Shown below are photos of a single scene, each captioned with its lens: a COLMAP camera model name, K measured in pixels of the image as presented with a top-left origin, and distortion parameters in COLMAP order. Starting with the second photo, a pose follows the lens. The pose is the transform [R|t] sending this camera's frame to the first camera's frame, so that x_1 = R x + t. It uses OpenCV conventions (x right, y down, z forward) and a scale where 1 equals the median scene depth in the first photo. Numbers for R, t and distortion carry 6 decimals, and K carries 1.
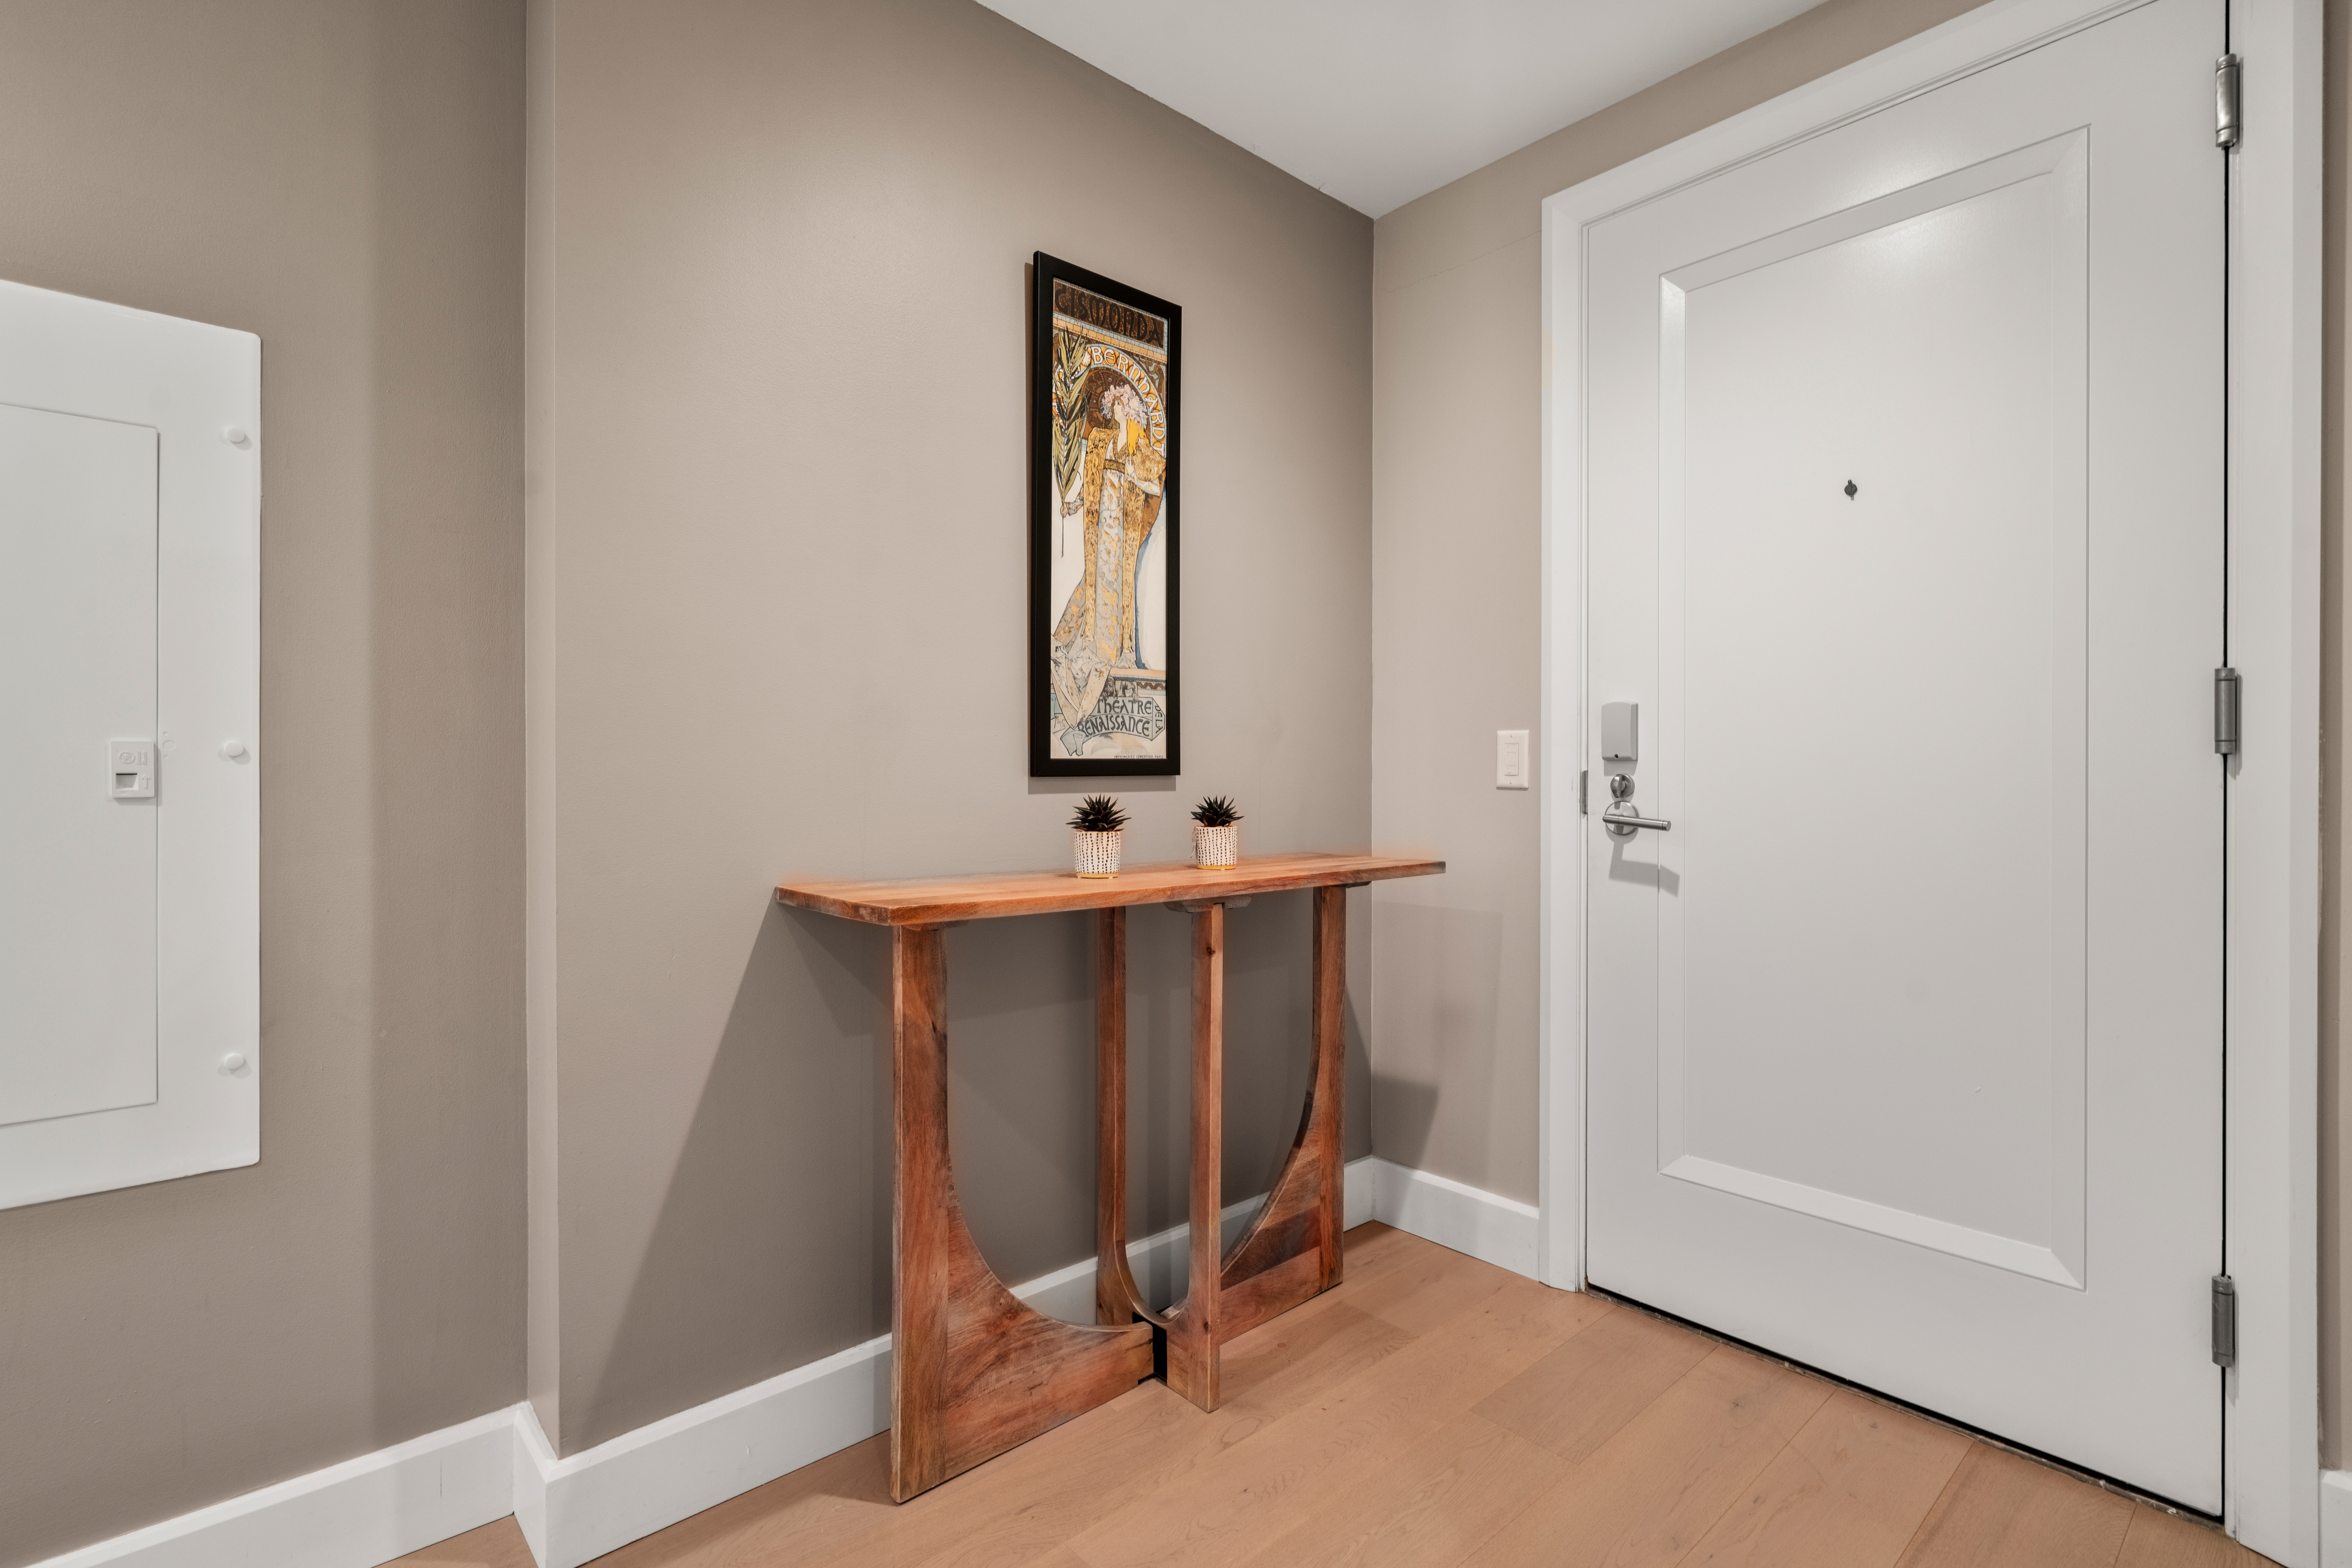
lens RADIAL K [[1076.7, 0, 1180.0], [0, 1076.7, 777.5], [0, 0, 1]] dist [-0.001207, -0.000222]
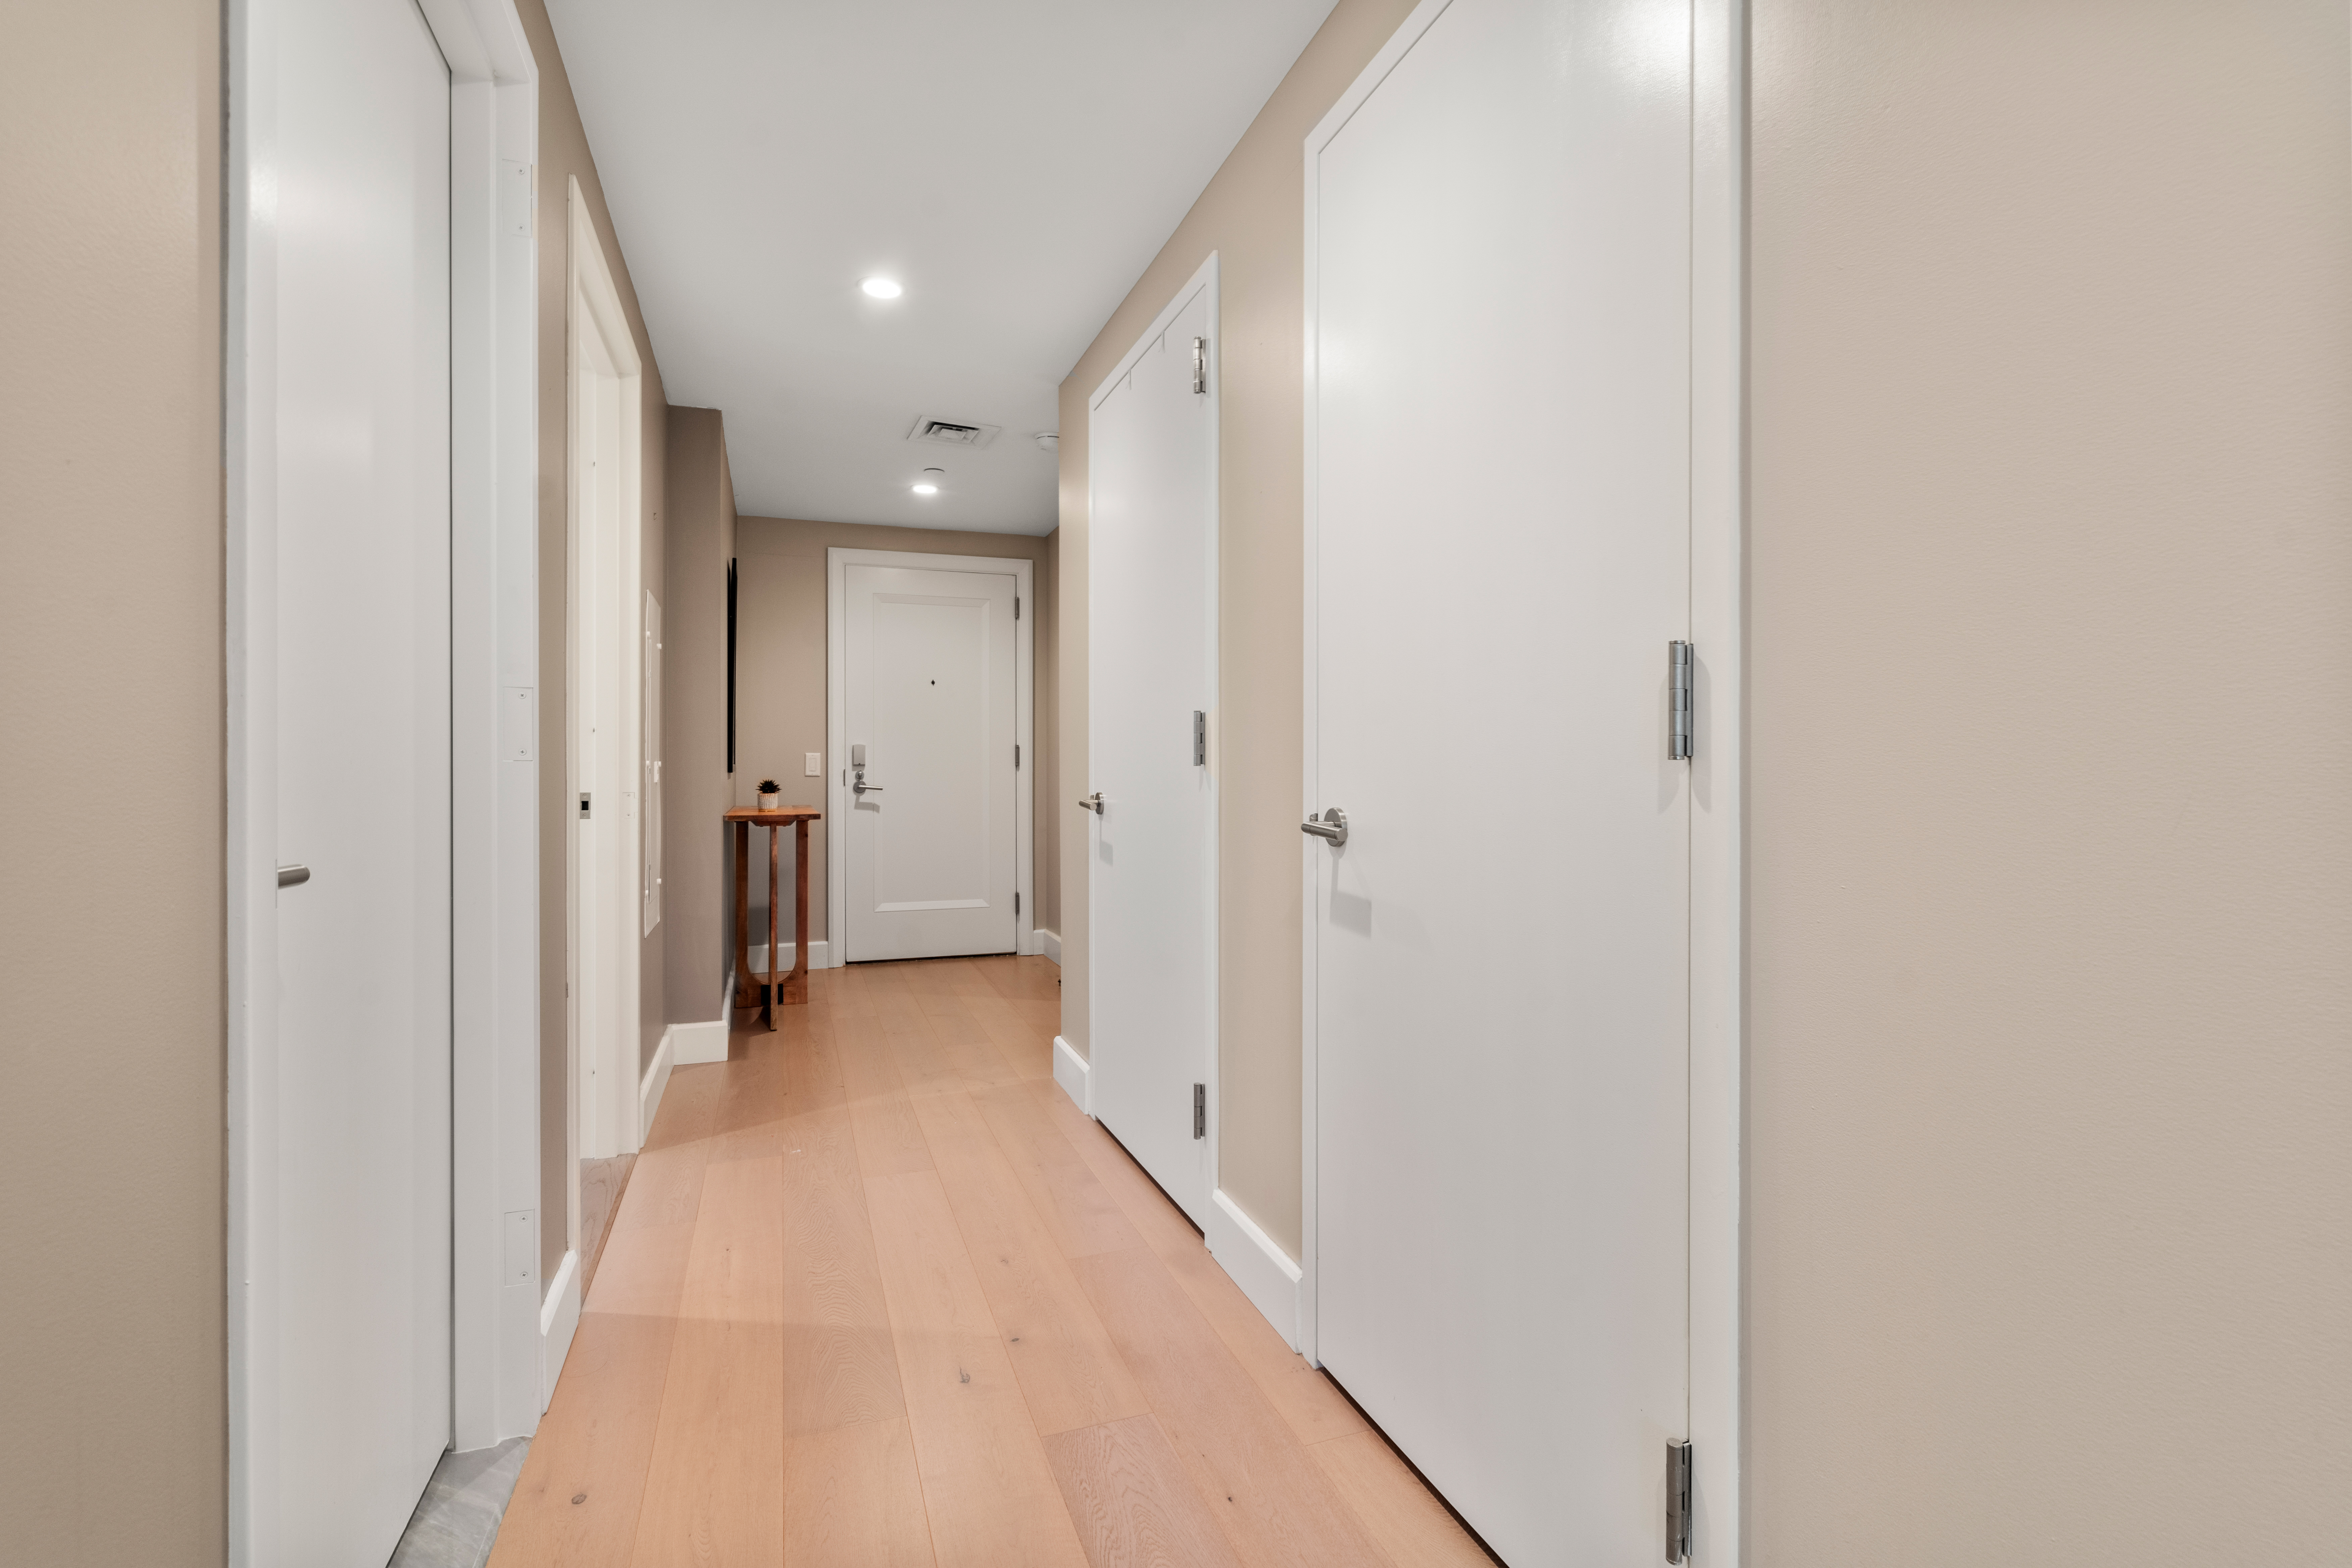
lens RADIAL K [[1076.7, 0, 1180.0], [0, 1076.7, 777.5], [0, 0, 1]] dist [-0.001207, -0.000222]
pose [[0.356294, -0.009854, 0.934322, -1.855618], [0.003537, 0.999951, 0.009197, -0.007965], [-0.934367, 0.000028, 0.356312, -0.736754]]
